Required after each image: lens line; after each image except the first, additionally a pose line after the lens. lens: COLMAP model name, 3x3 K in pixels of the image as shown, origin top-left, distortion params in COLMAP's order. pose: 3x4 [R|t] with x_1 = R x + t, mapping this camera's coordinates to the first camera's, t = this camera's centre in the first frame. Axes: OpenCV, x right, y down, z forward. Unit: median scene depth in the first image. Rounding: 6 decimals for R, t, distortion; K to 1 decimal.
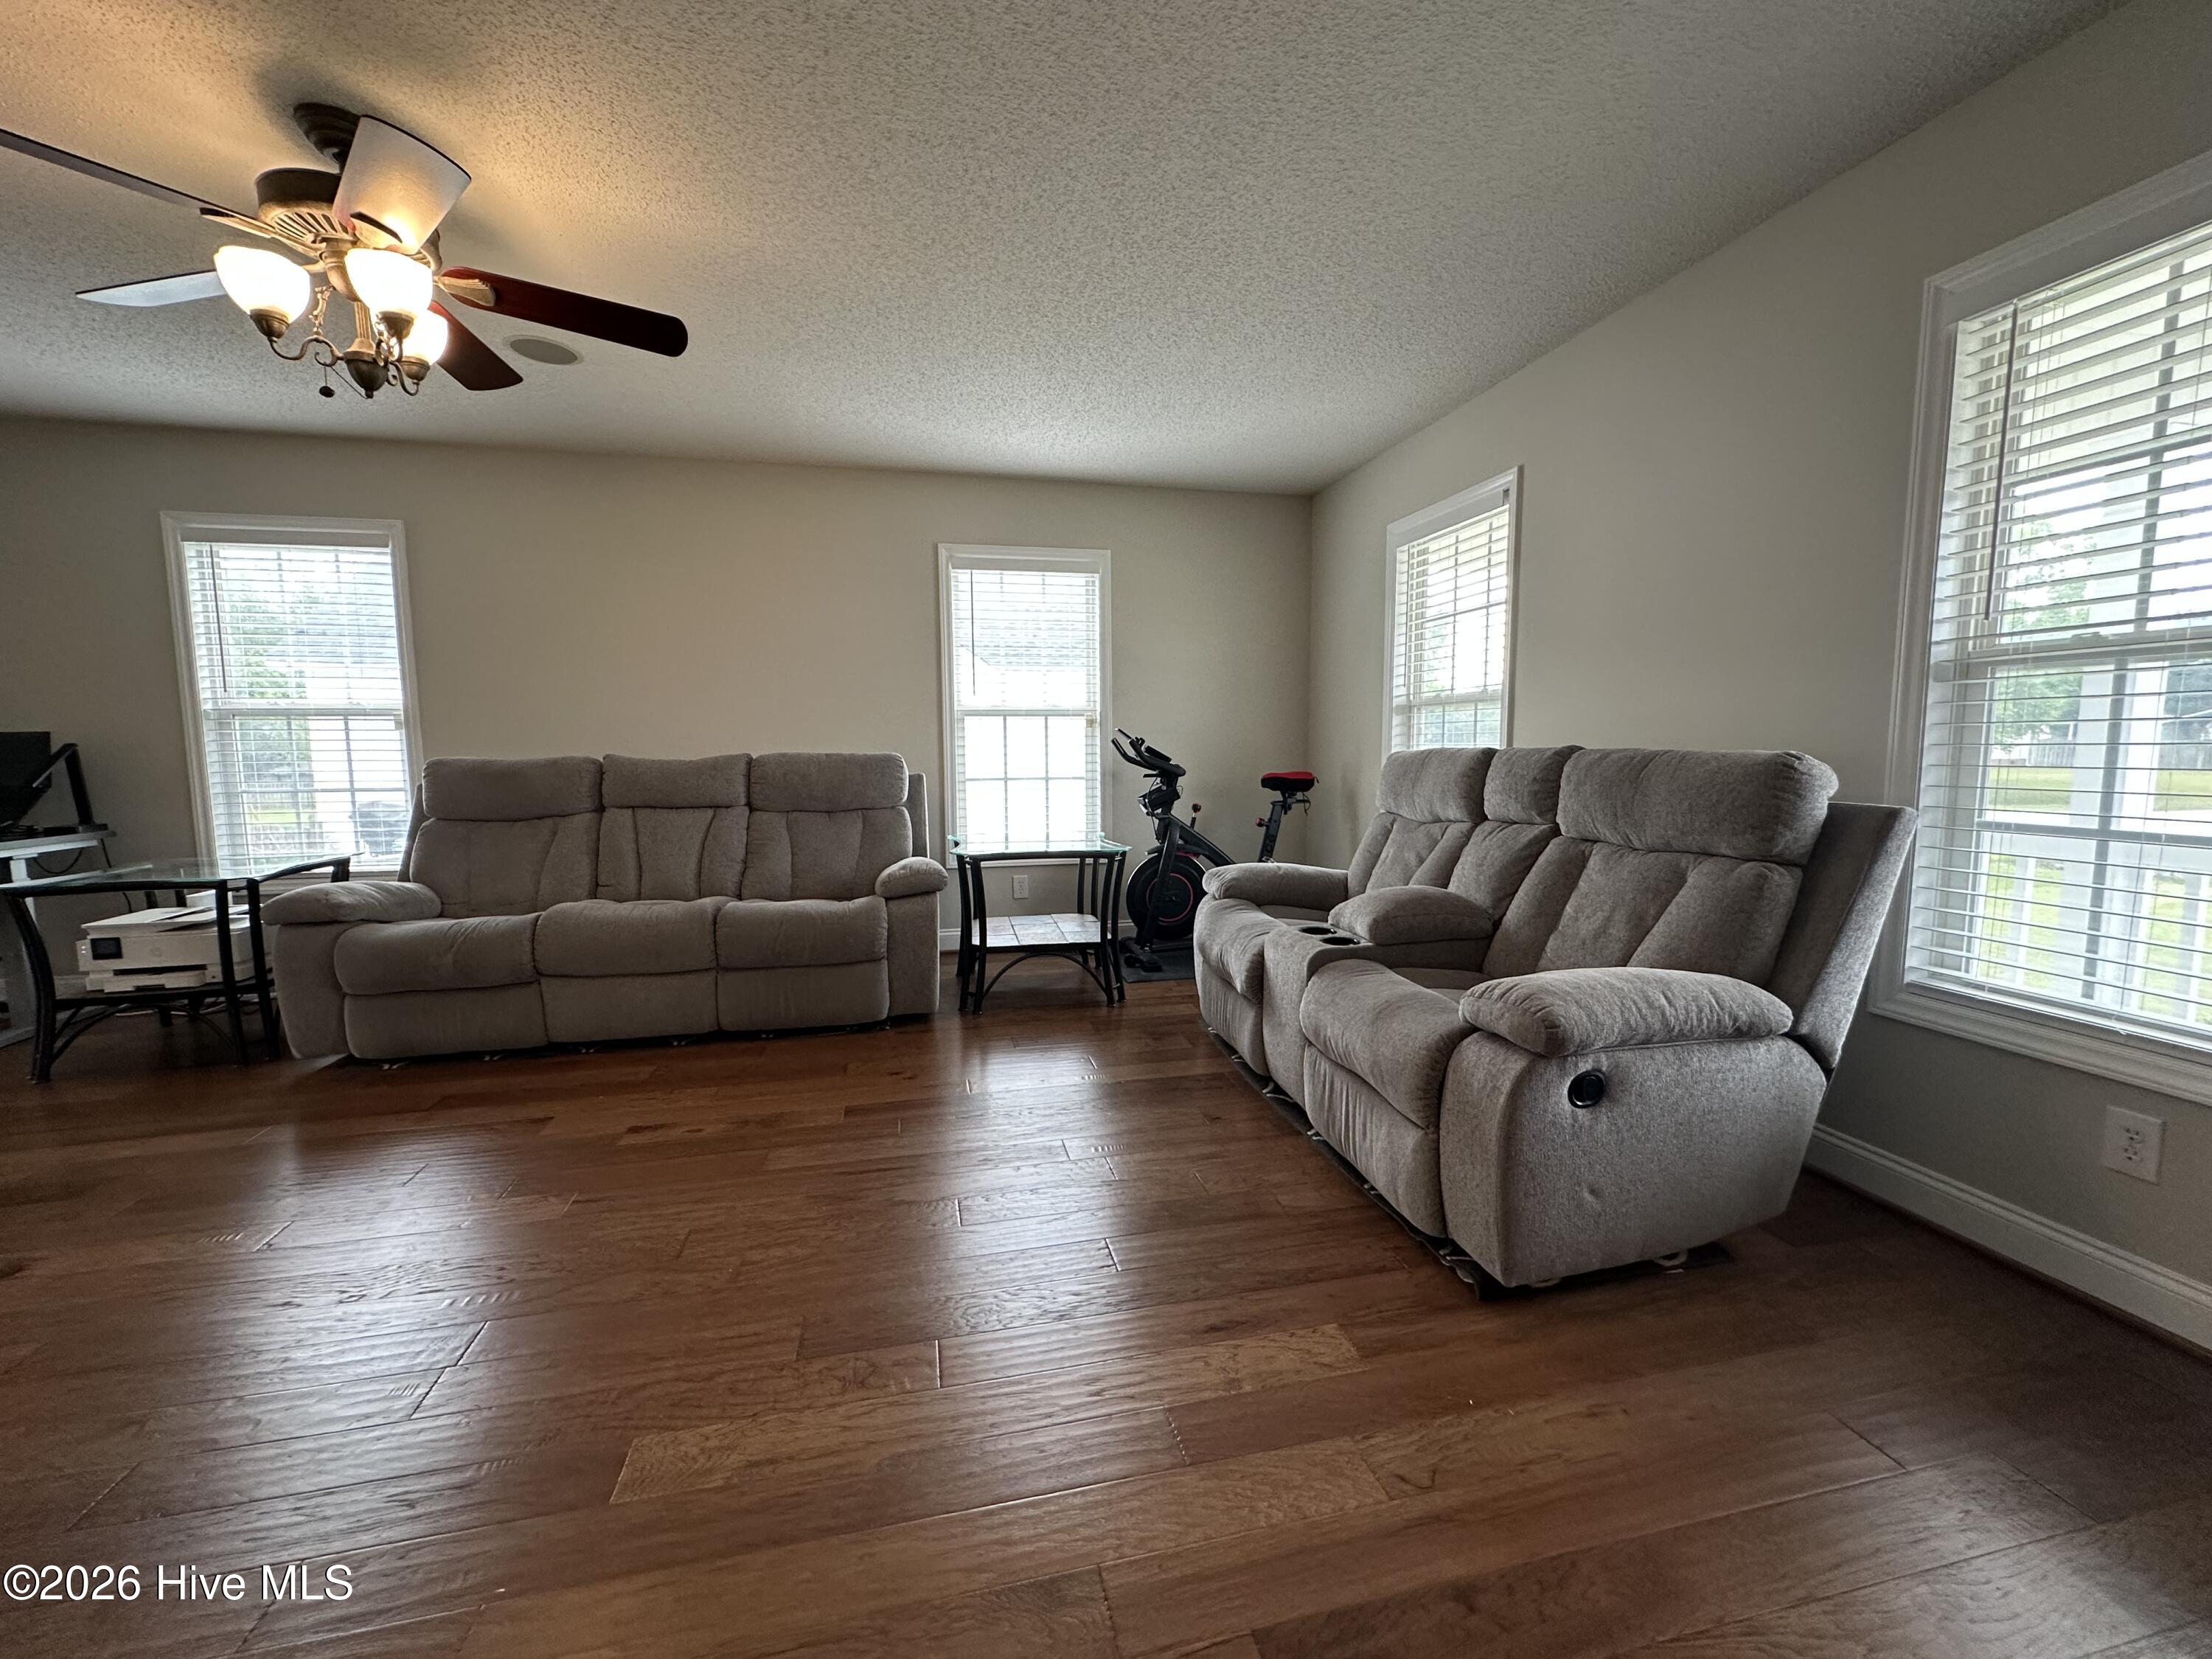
lens RADIAL K [[884.6, 0, 1110.0], [0, 884.6, 836.5], [0, 0, 1]] dist [0.002816, -0.000118]
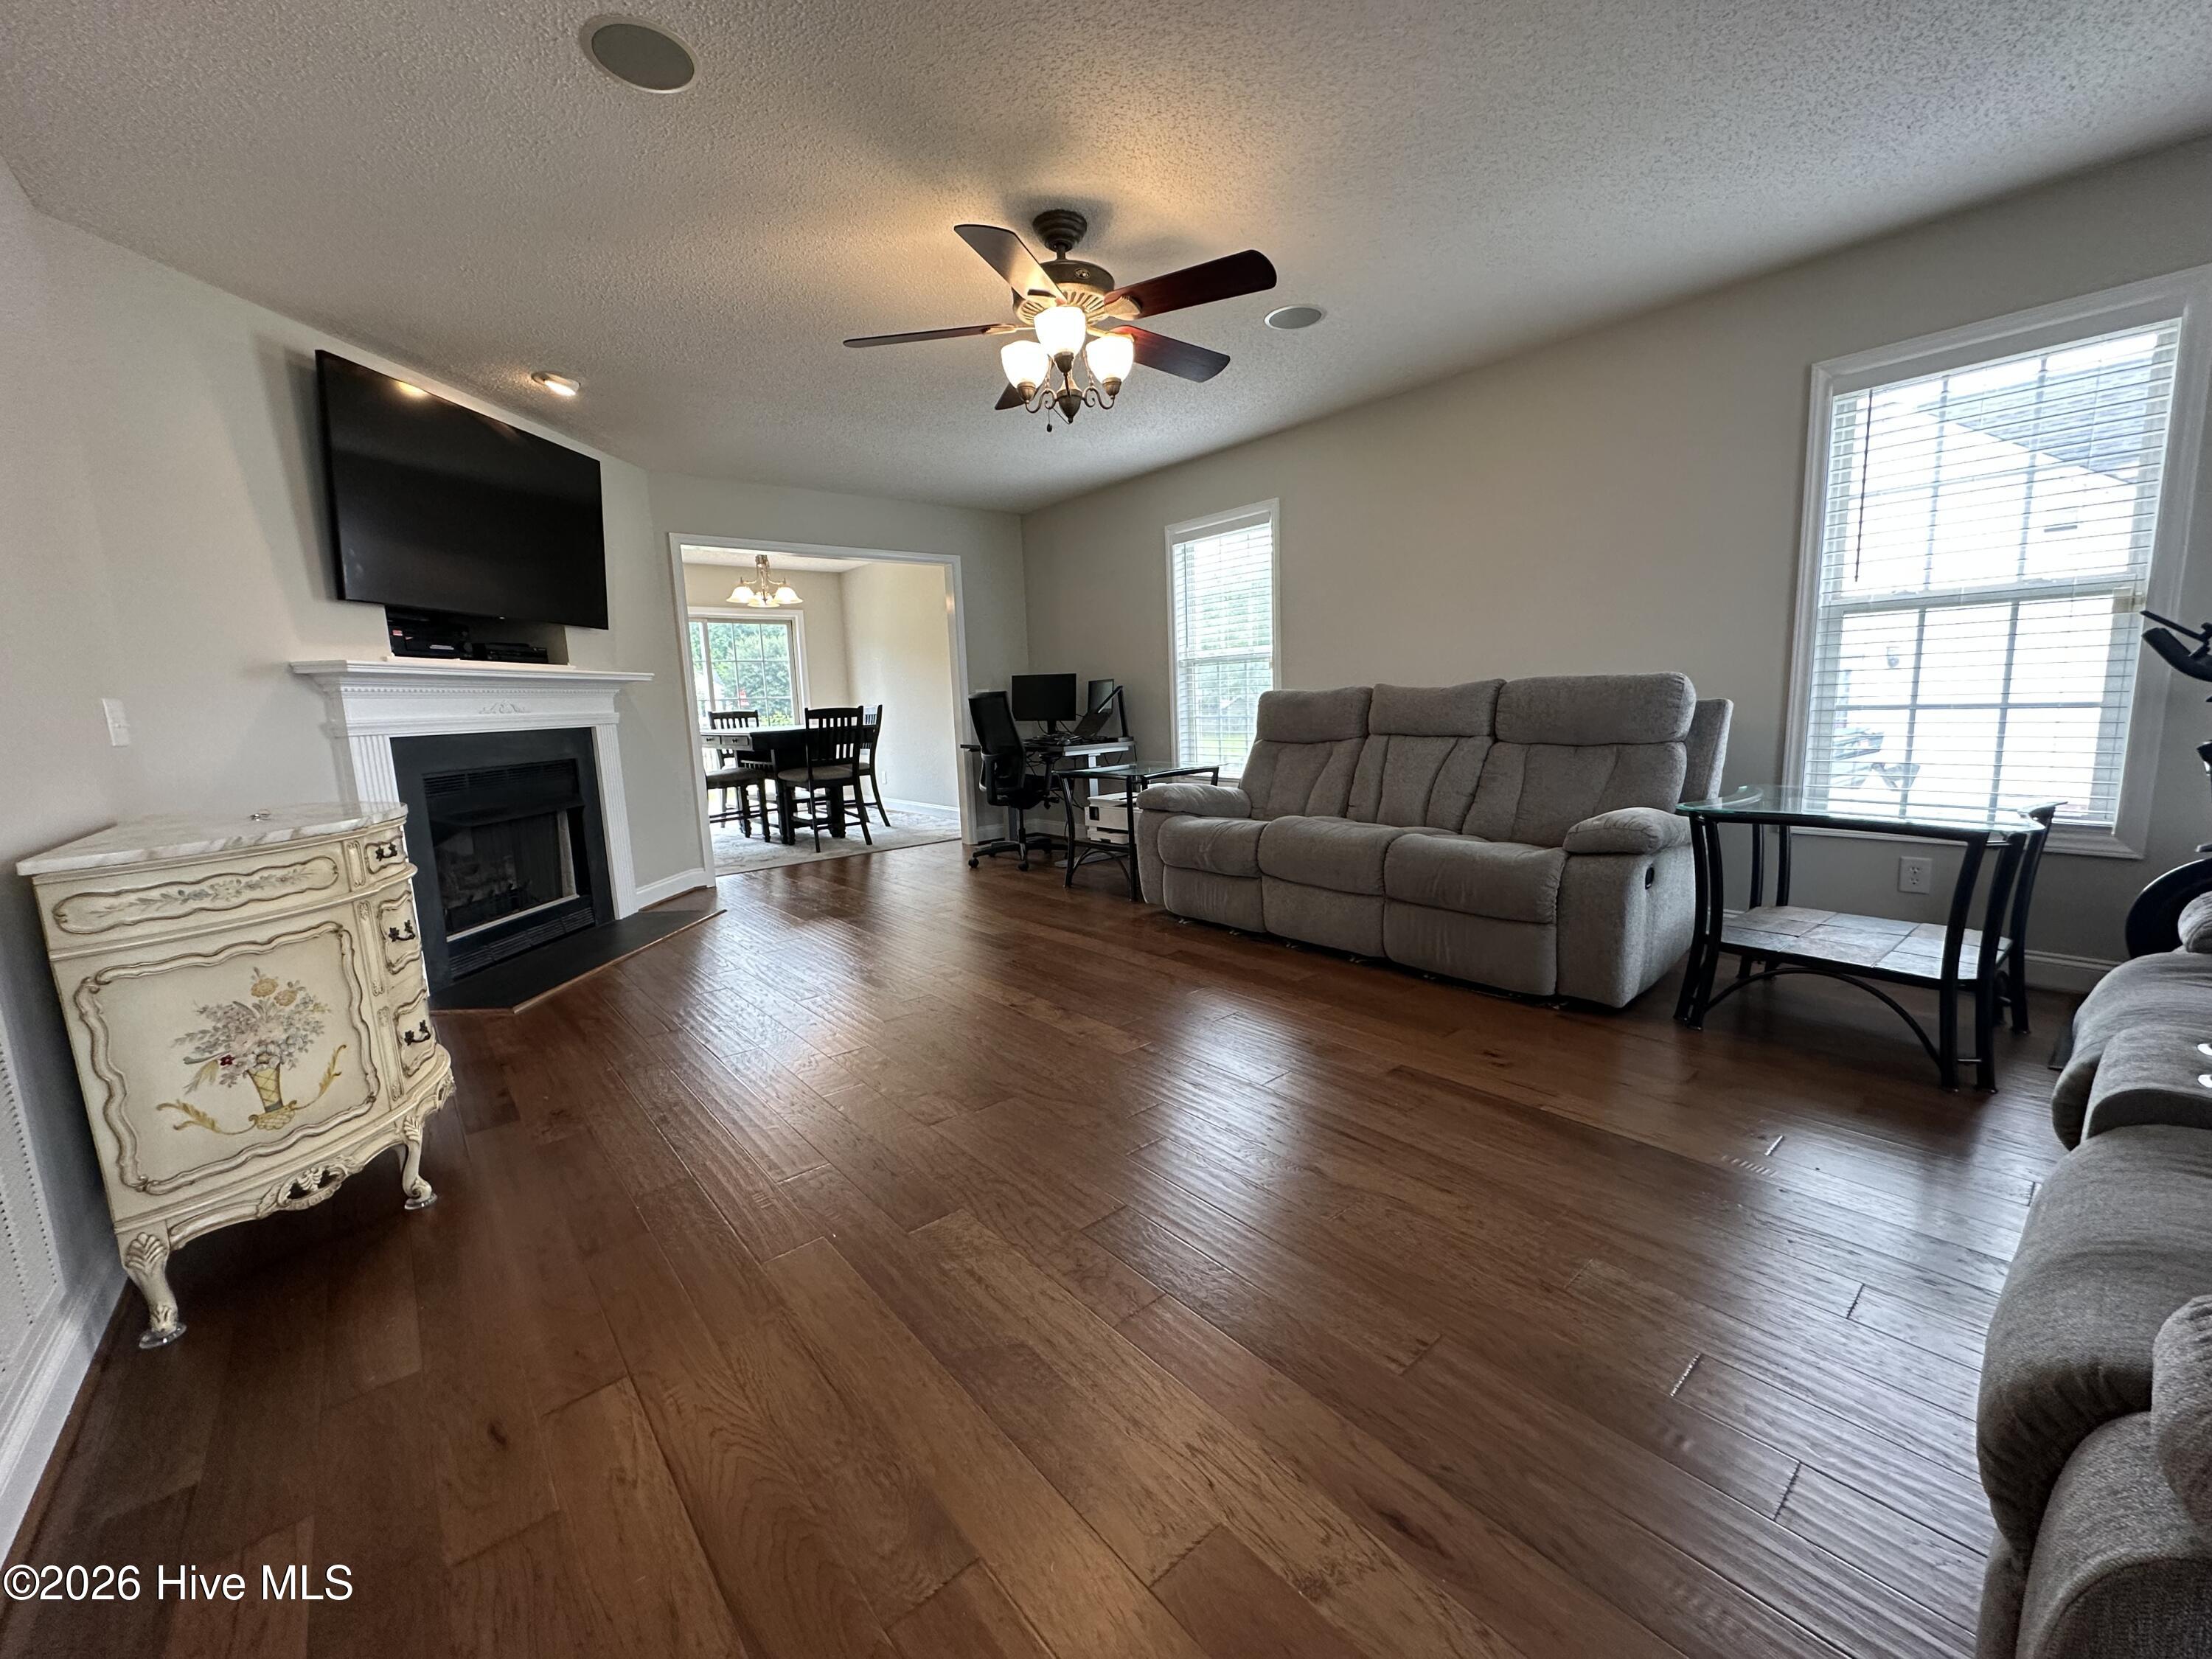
lens RADIAL K [[884.6, 0, 1098.5], [0, 884.6, 829.7], [0, 0, 1]] dist [0.002816, -0.000118]
pose [[0.456832, 0.119514, -0.881488, 0.249724], [-0.060916, 0.992810, 0.103037, -0.008401], [0.887465, 0.006626, 0.460828, 0.224713]]
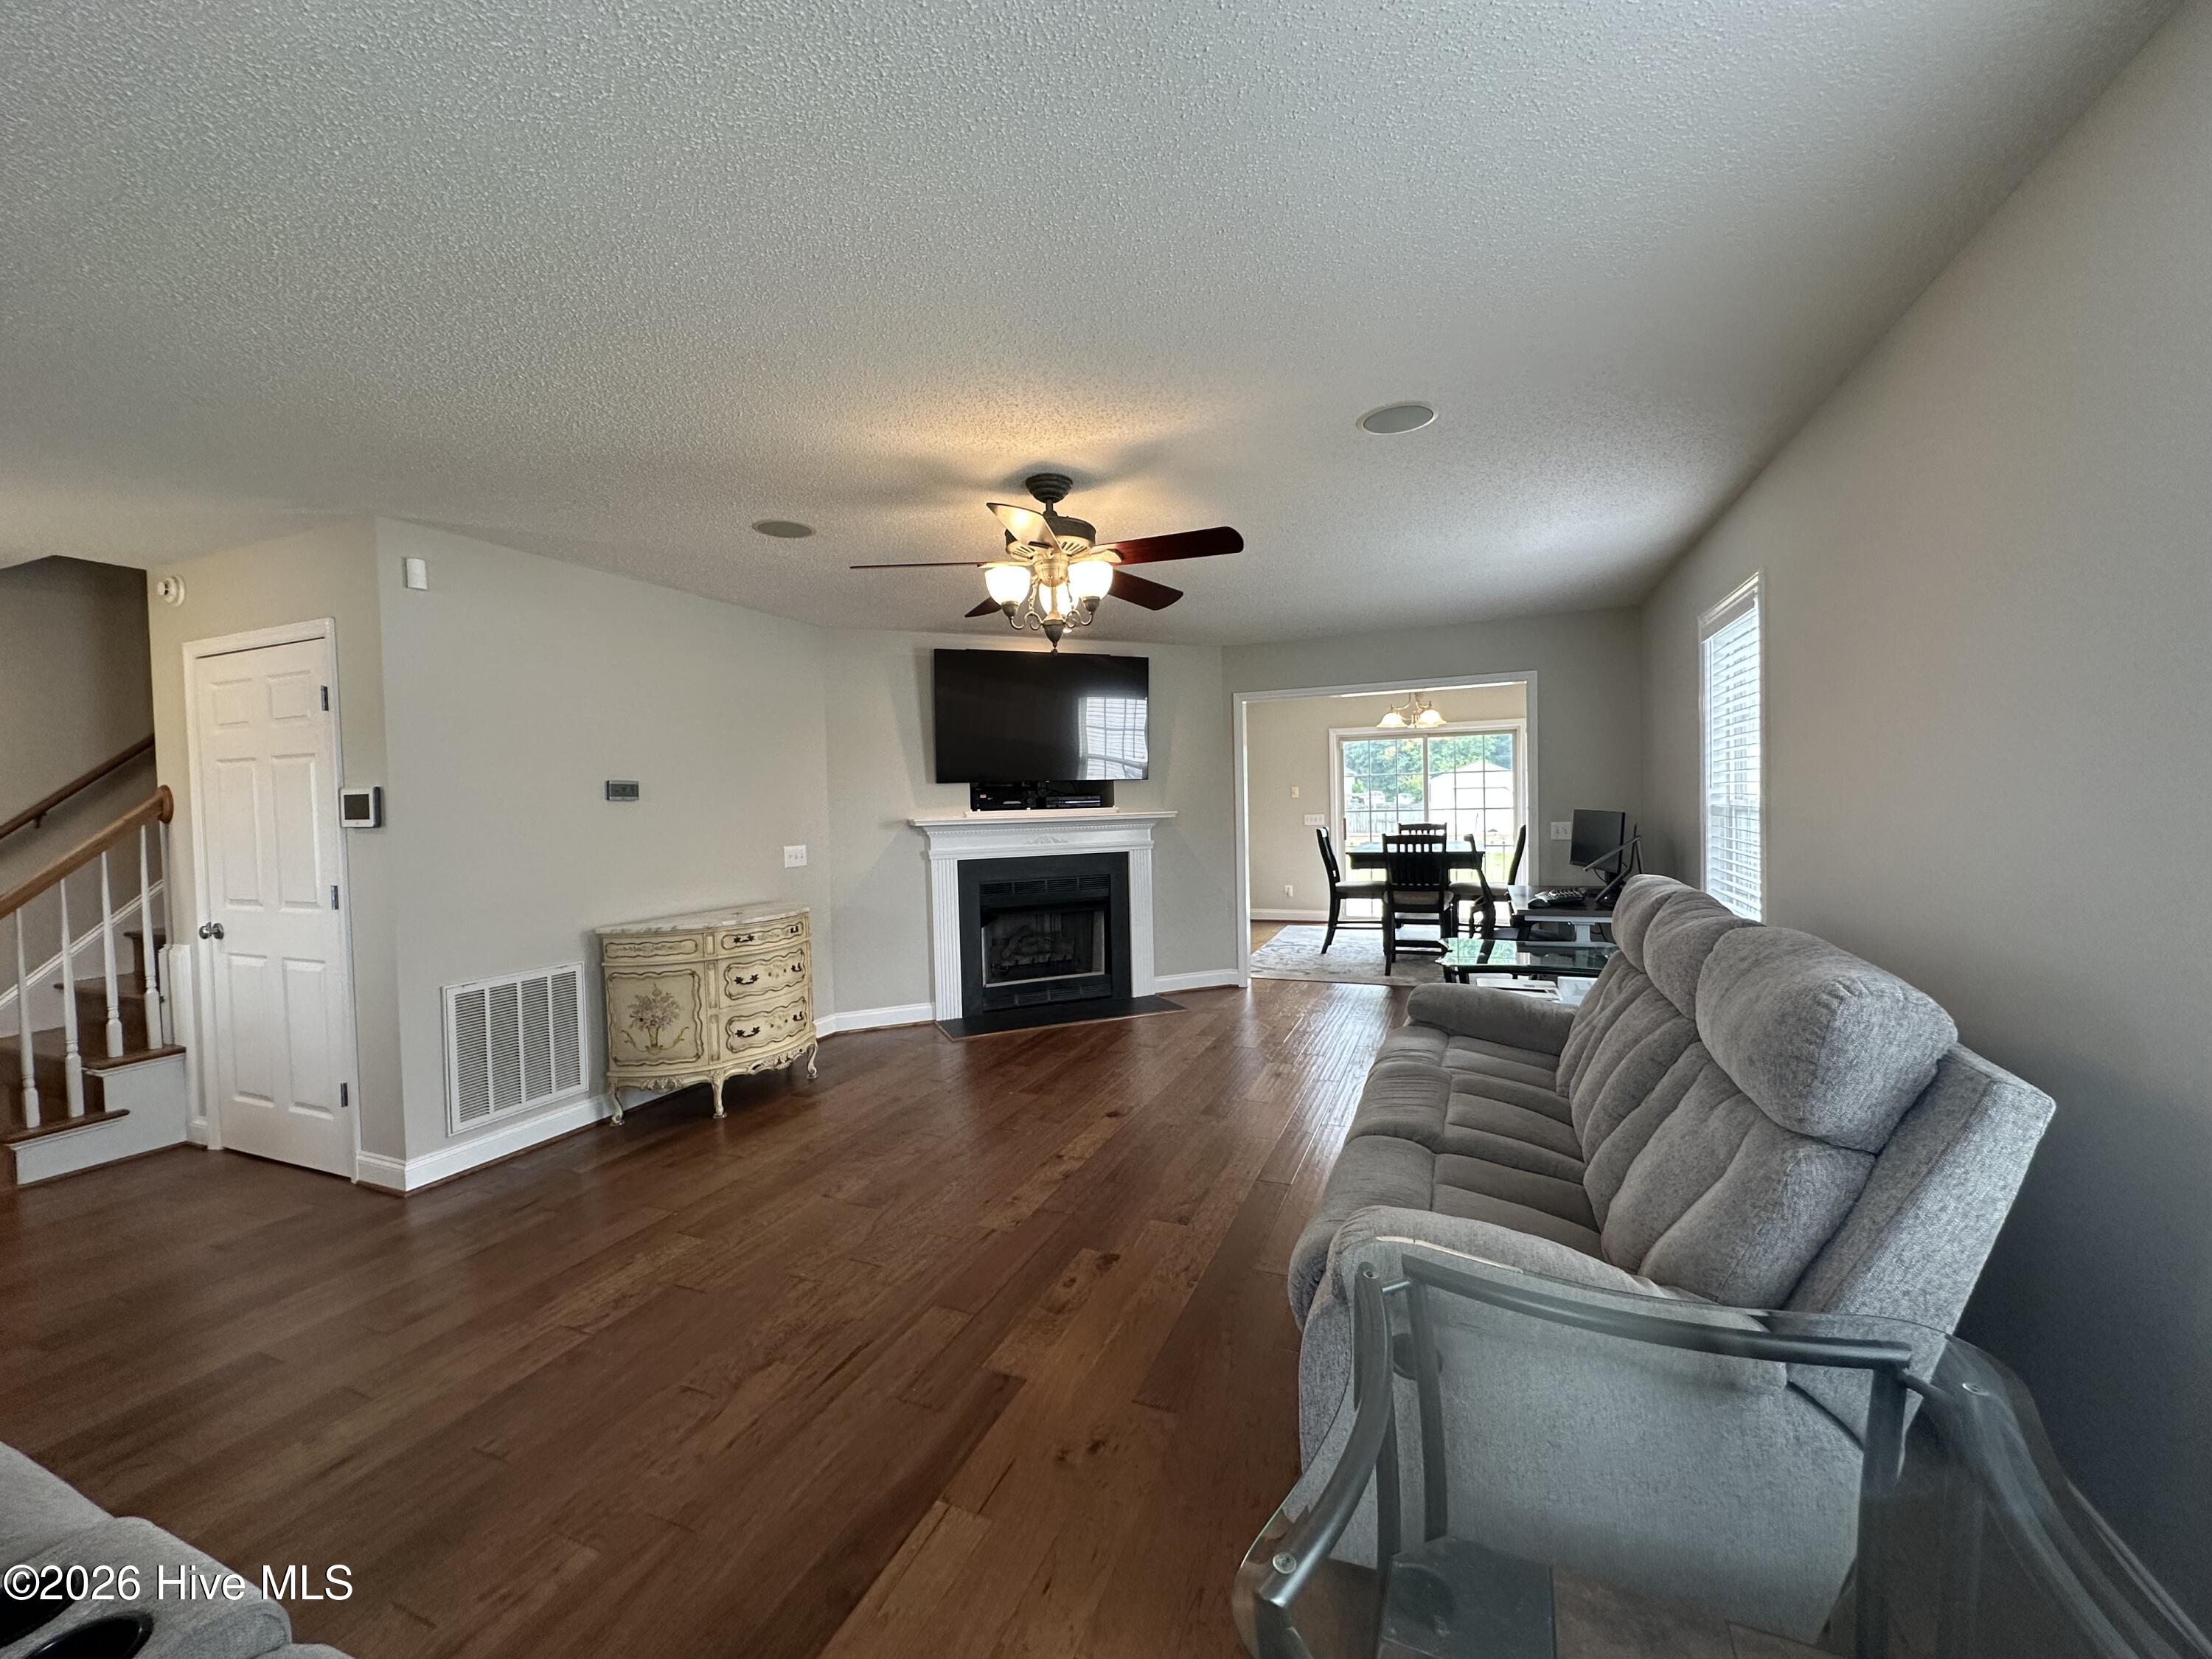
lens RADIAL K [[884.6, 0, 1102.8], [0, 884.6, 831.0], [0, 0, 1]] dist [0.002816, -0.000118]
pose [[-0.583053, 0.051069, -0.810827, 0.195899], [-0.059242, 0.992693, 0.105124, -0.189310], [0.810271, 0.109328, -0.575767, 1.076976]]
